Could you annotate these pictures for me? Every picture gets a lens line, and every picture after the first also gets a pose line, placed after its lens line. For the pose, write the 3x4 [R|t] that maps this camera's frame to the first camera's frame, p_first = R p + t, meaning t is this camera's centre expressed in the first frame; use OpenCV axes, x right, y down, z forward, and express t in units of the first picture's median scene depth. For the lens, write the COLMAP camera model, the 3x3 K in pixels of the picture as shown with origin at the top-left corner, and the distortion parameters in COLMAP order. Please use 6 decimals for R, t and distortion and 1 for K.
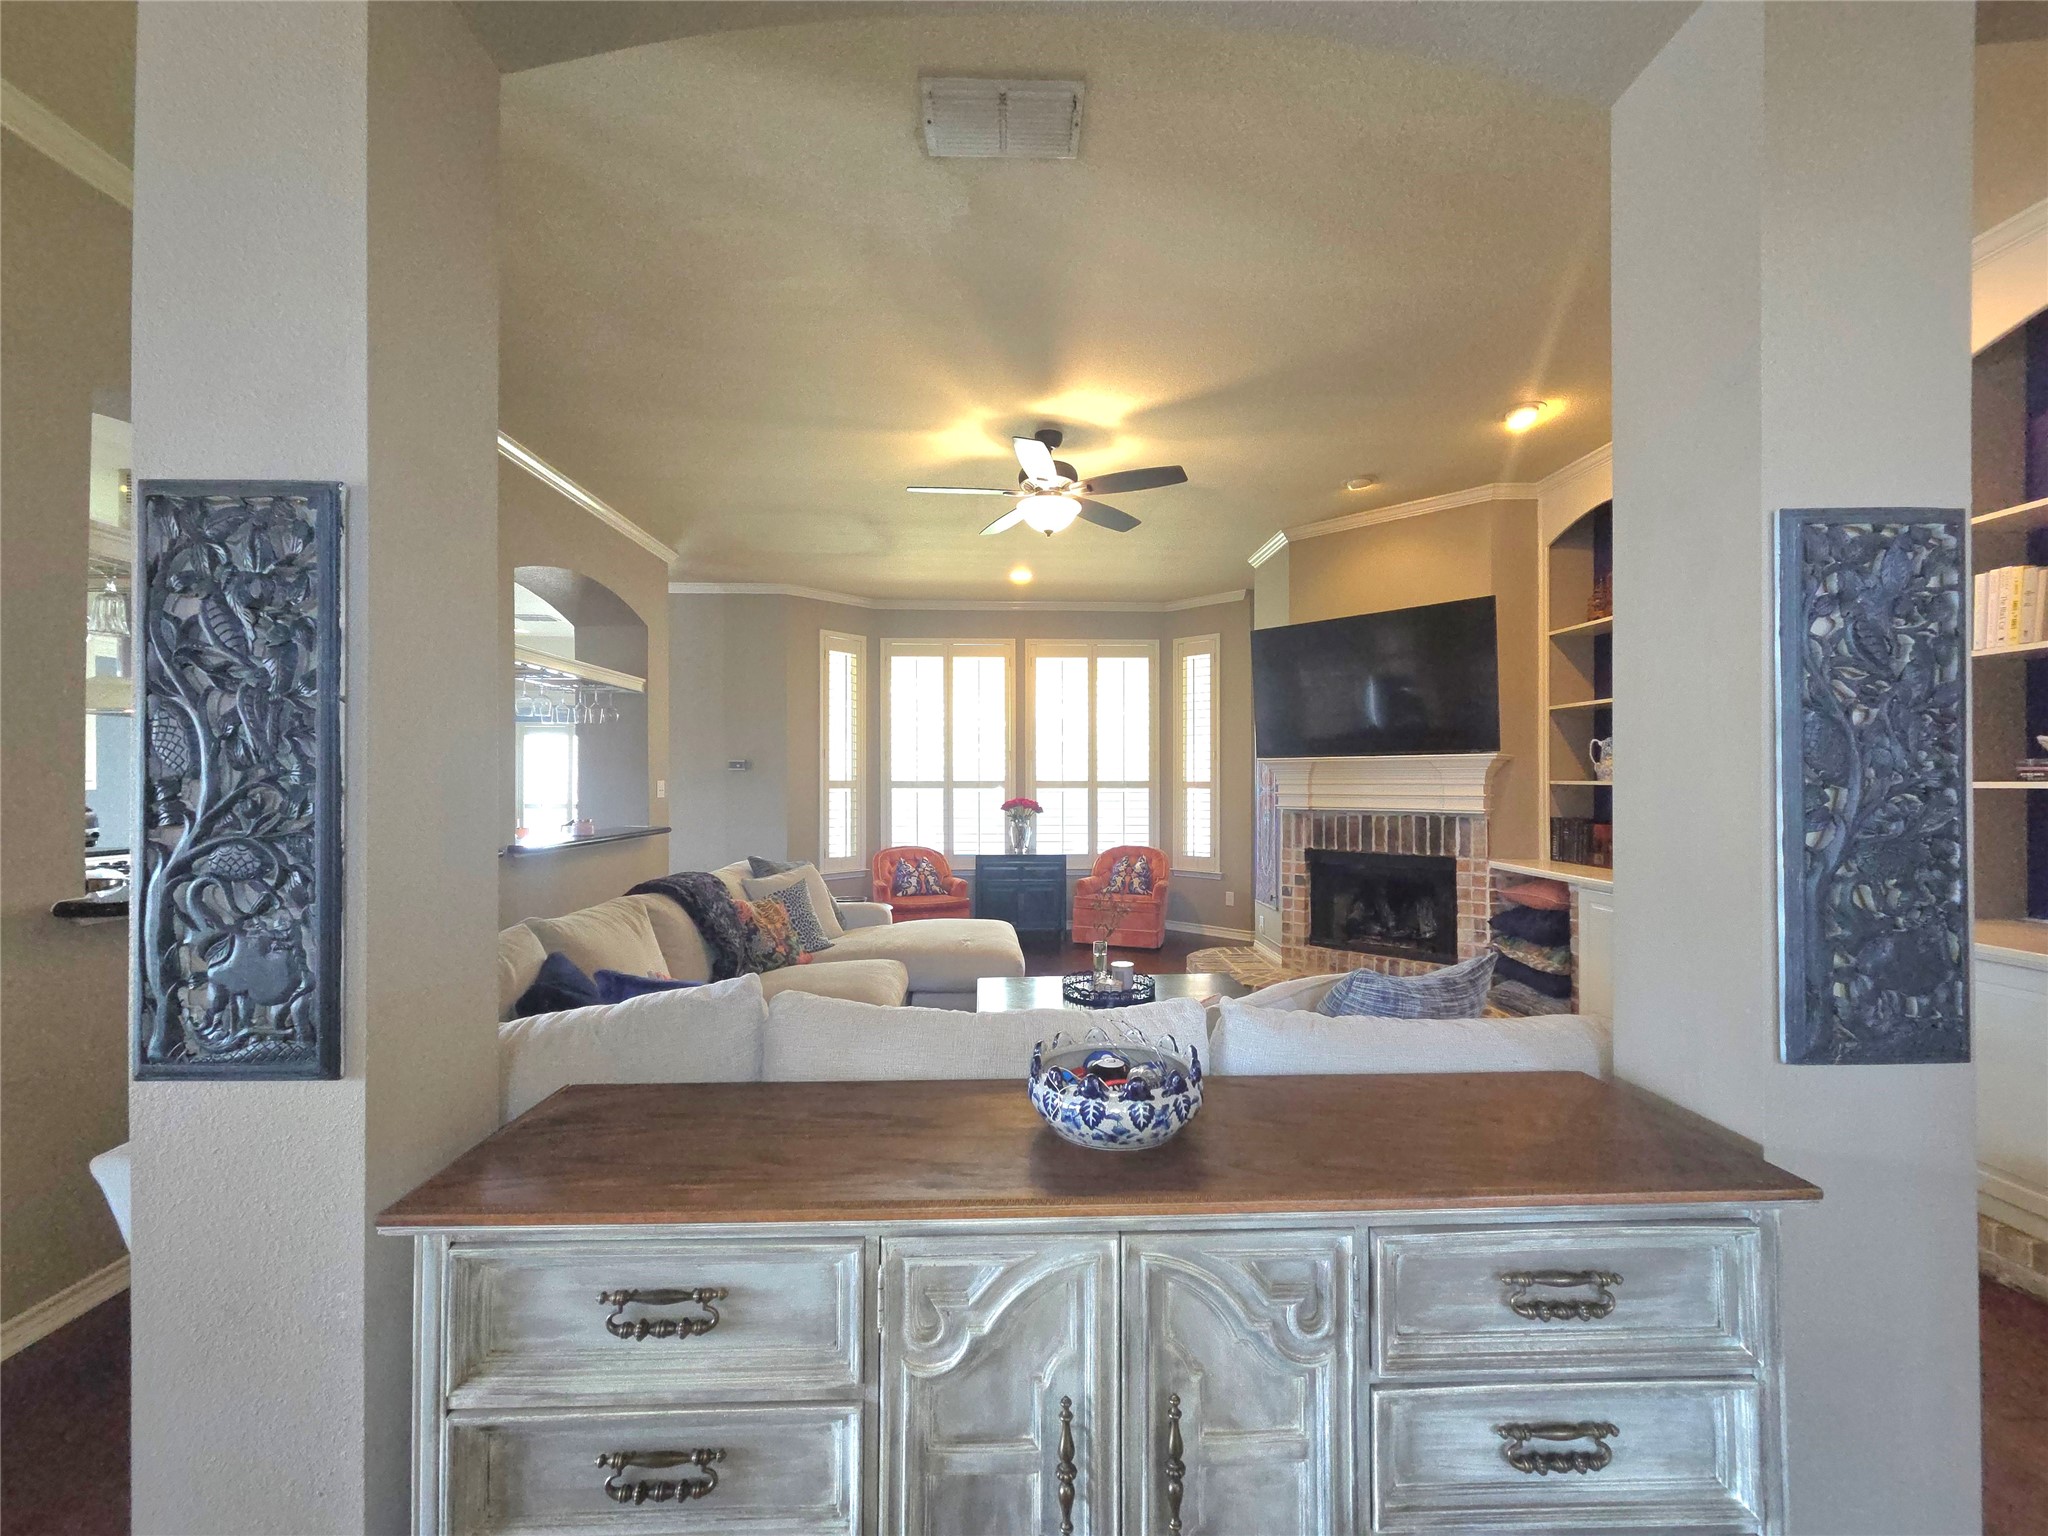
lens RADIAL K [[836.9, 0, 1024.6], [0, 836.9, 776.9], [0, 0, 1]] dist [-0.000867, 0.001763]
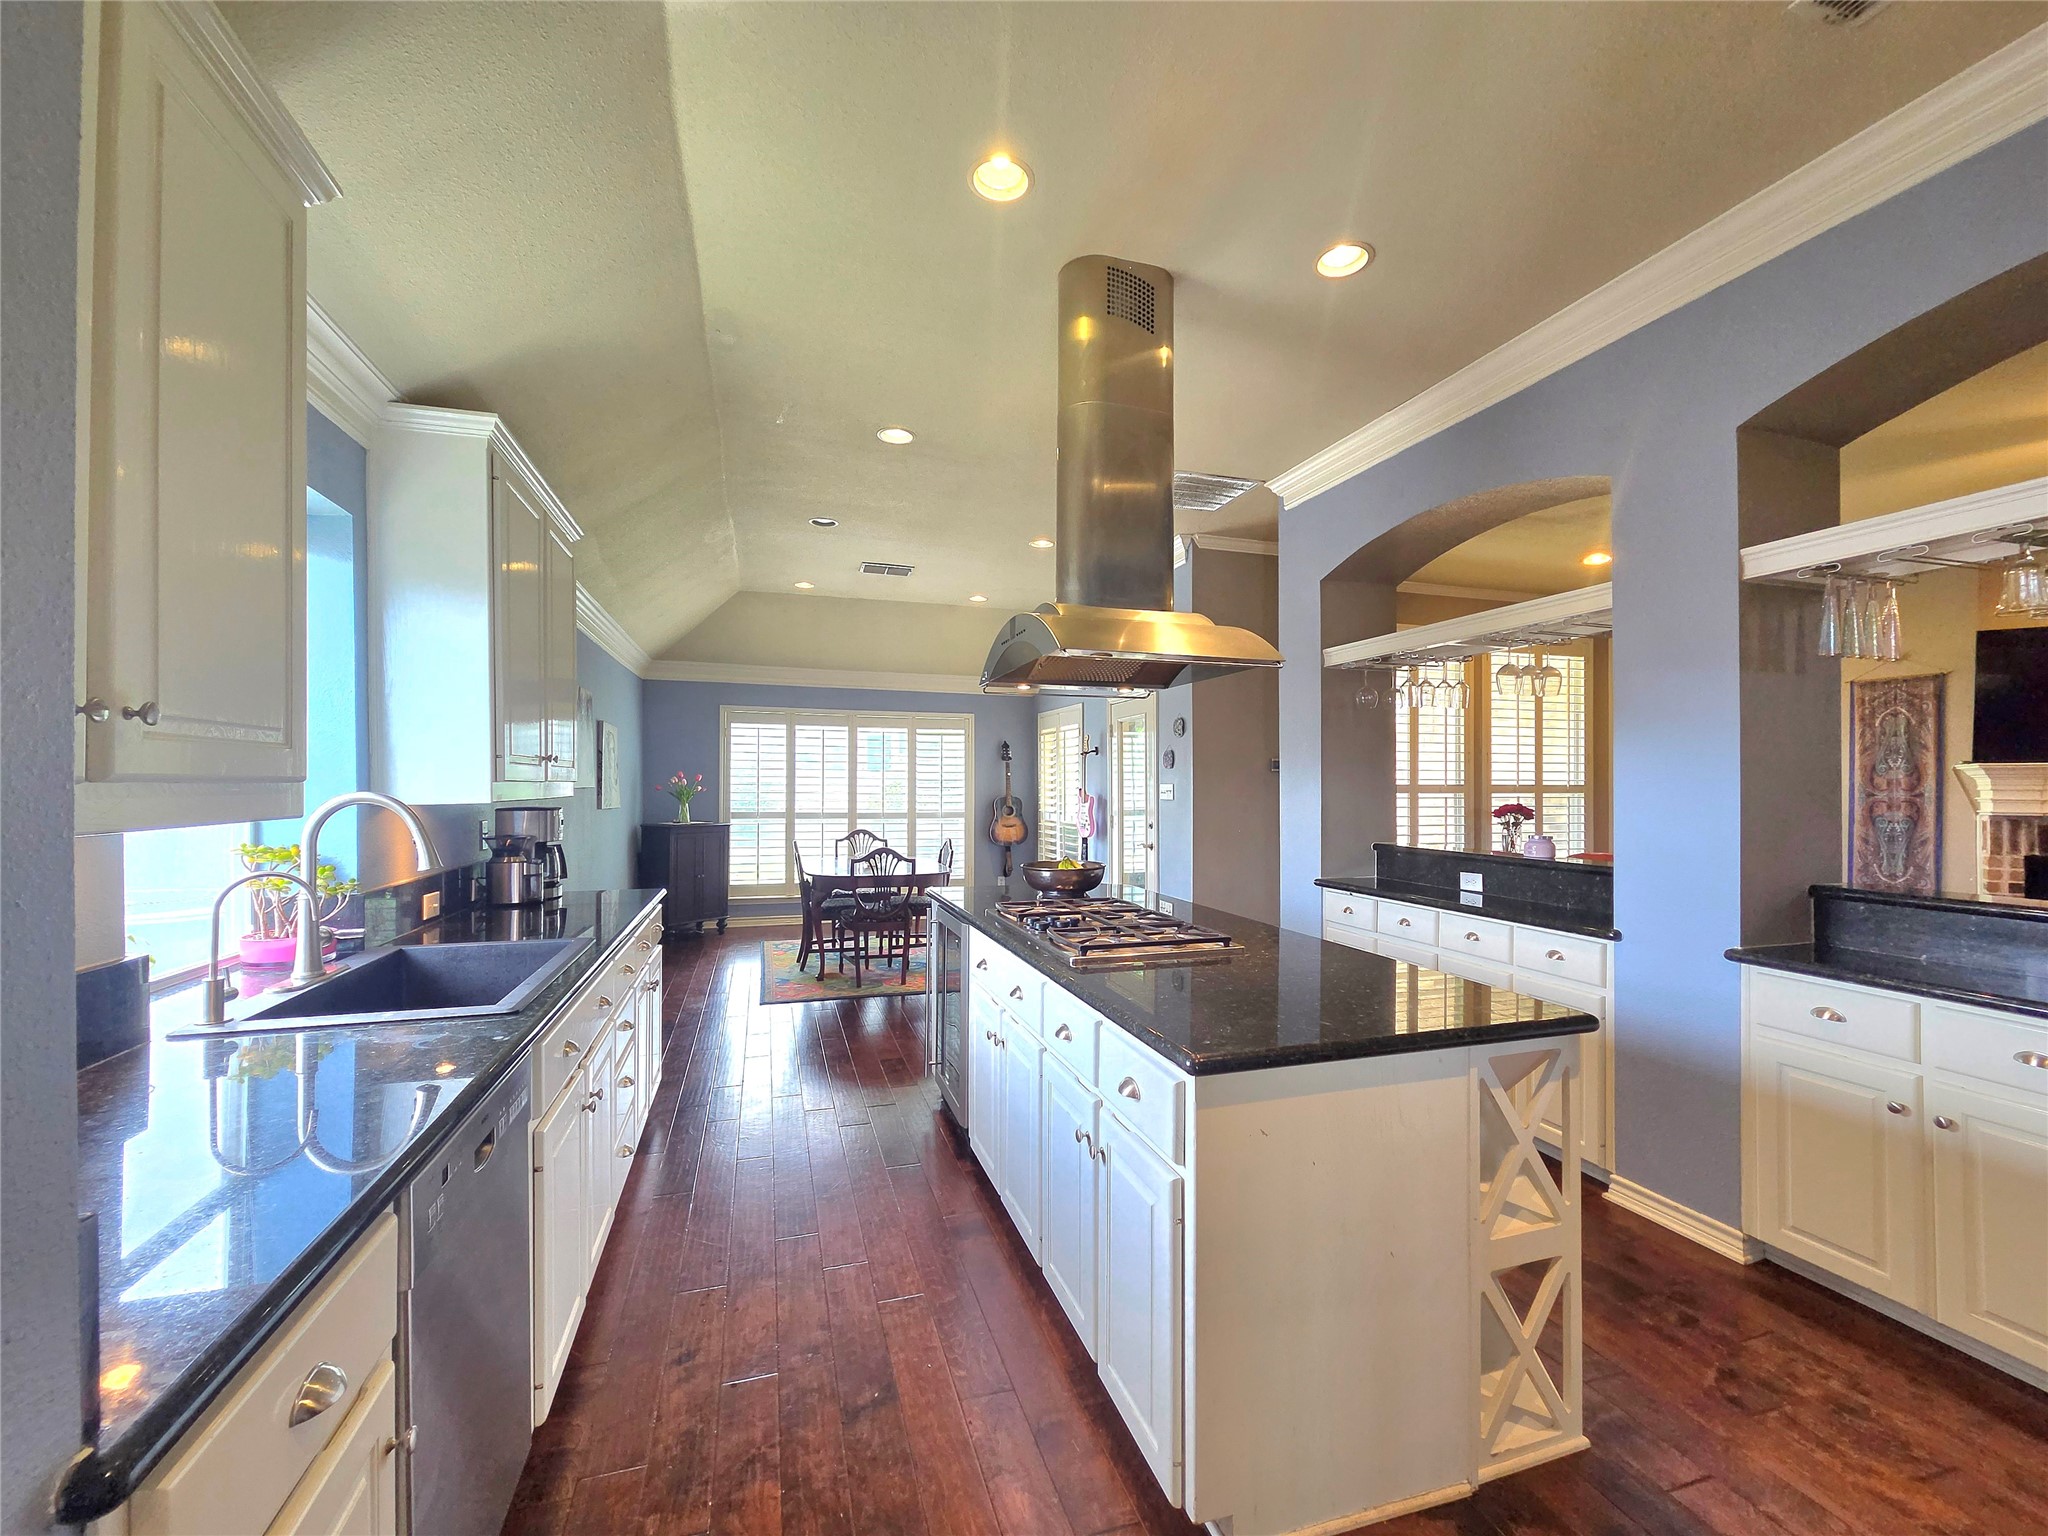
lens RADIAL K [[836.9, 0, 1034.6], [0, 836.9, 777.8], [0, 0, 1]] dist [-0.000867, 0.001763]
pose [[0.961268, 0.001431, 0.275611, -0.770492], [-0.000786, 0.999997, -0.002450, -0.002010], [-0.275614, 0.002139, 0.961266, 0.269580]]
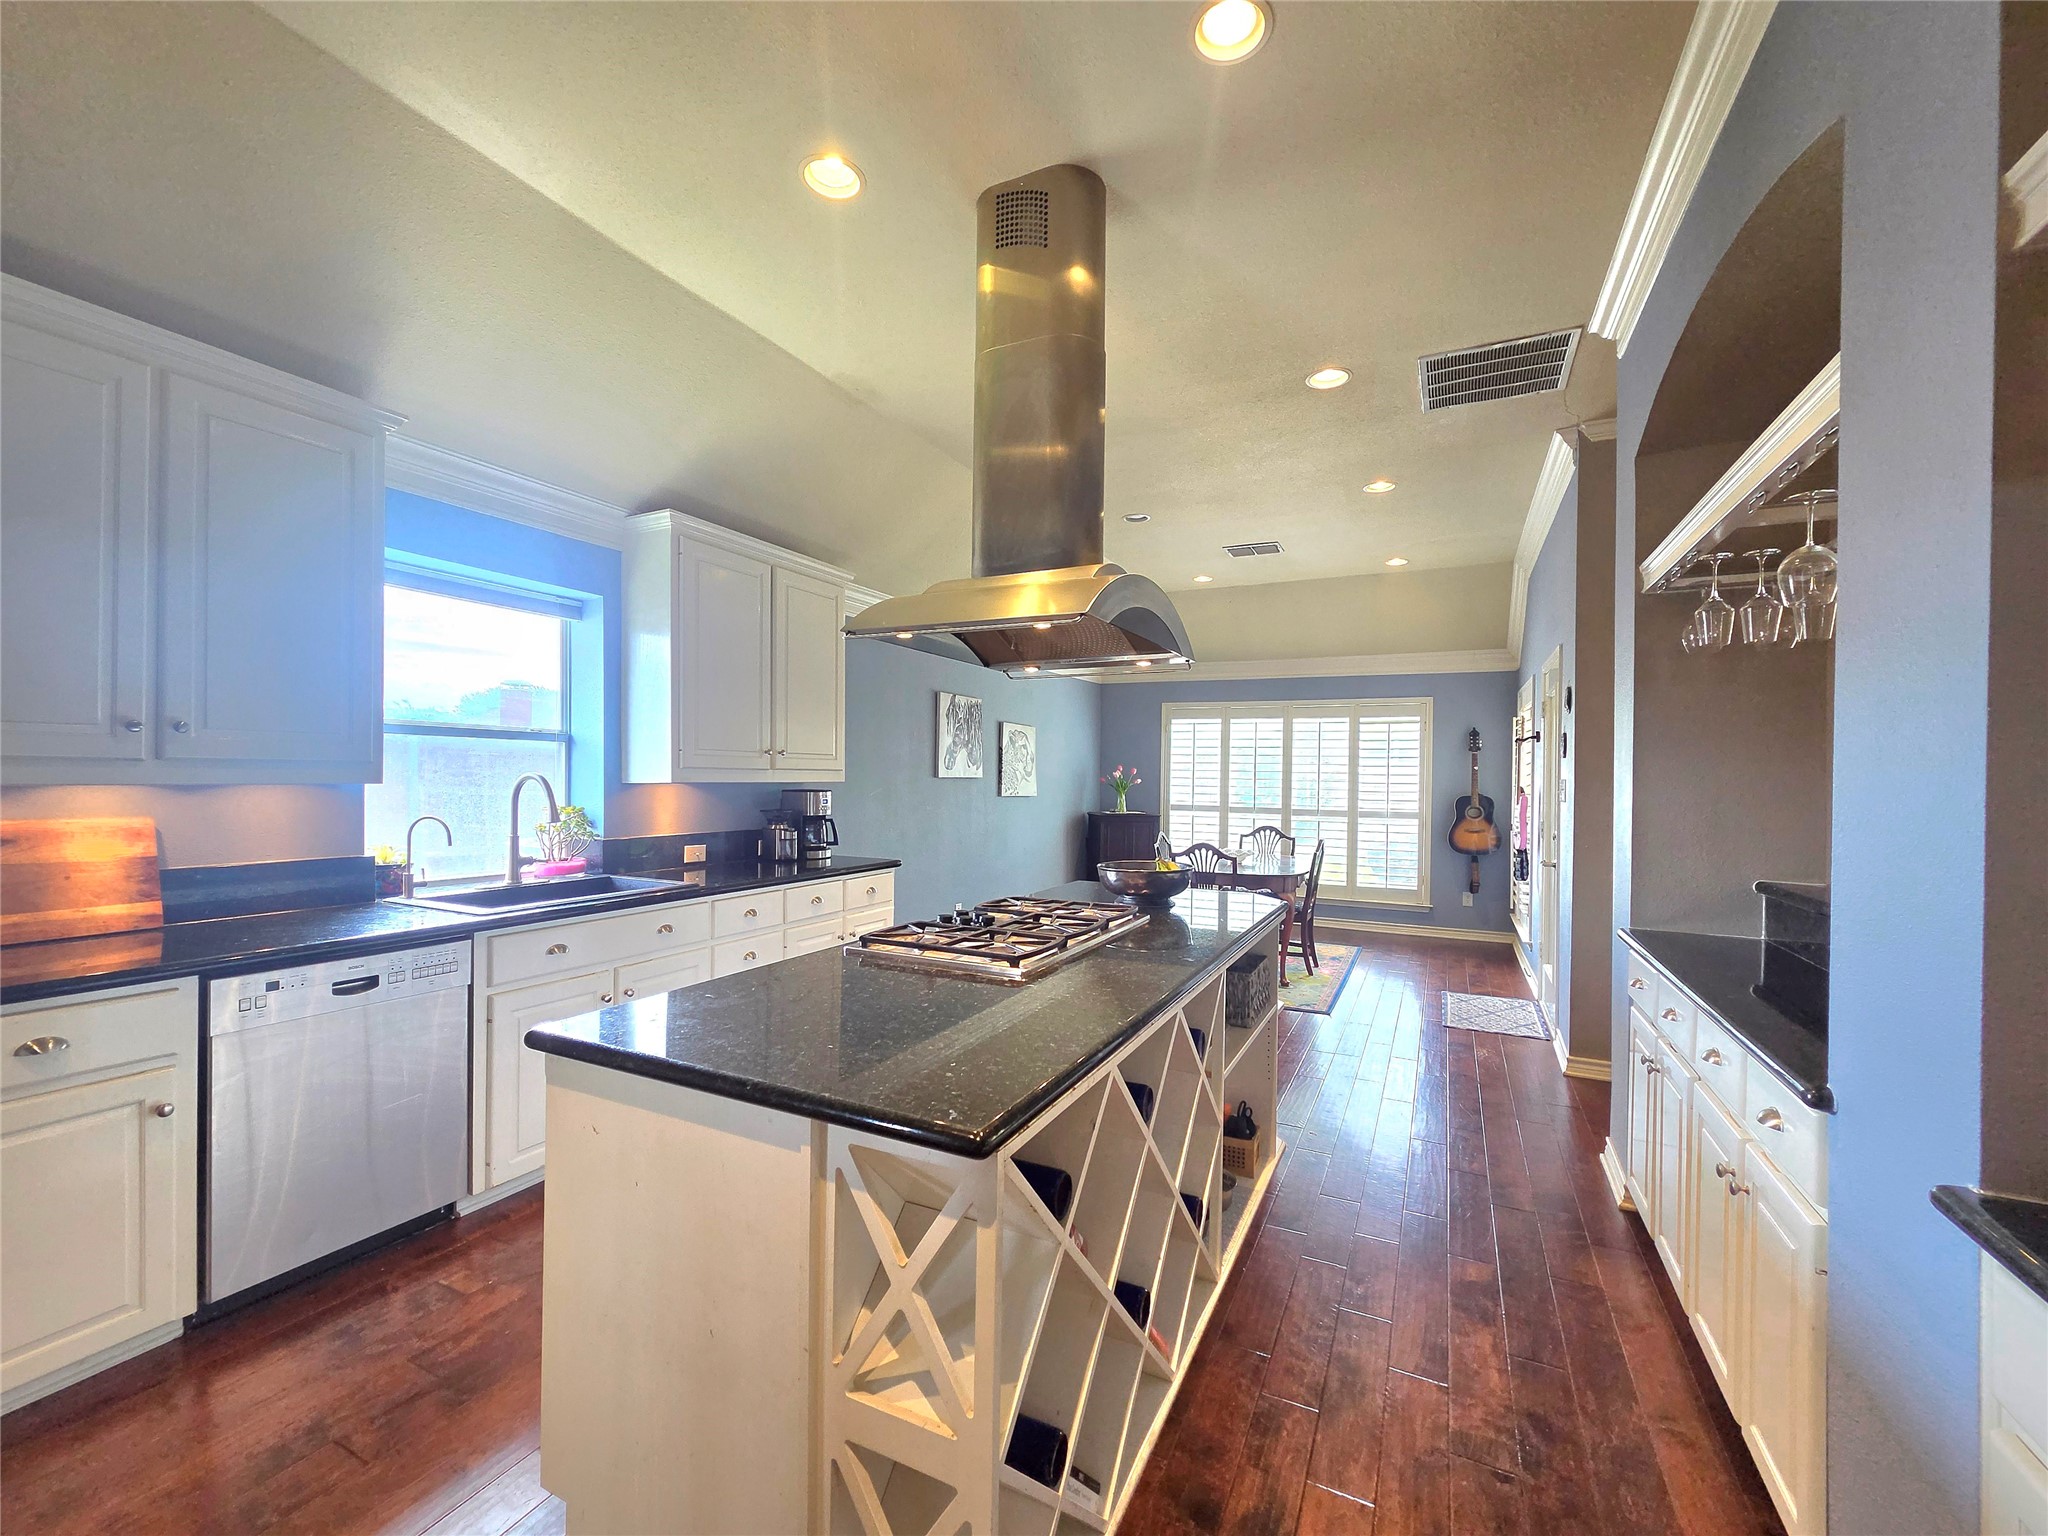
lens RADIAL K [[836.9, 0, 1044.5], [0, 836.9, 770.4], [0, 0, 1]] dist [-0.000867, 0.001763]
pose [[0.885905, 0.006196, -0.463826, -0.478630], [-0.009169, 0.999949, -0.004155, 0.000838], [0.463777, 0.007933, 0.885917, 0.327875]]
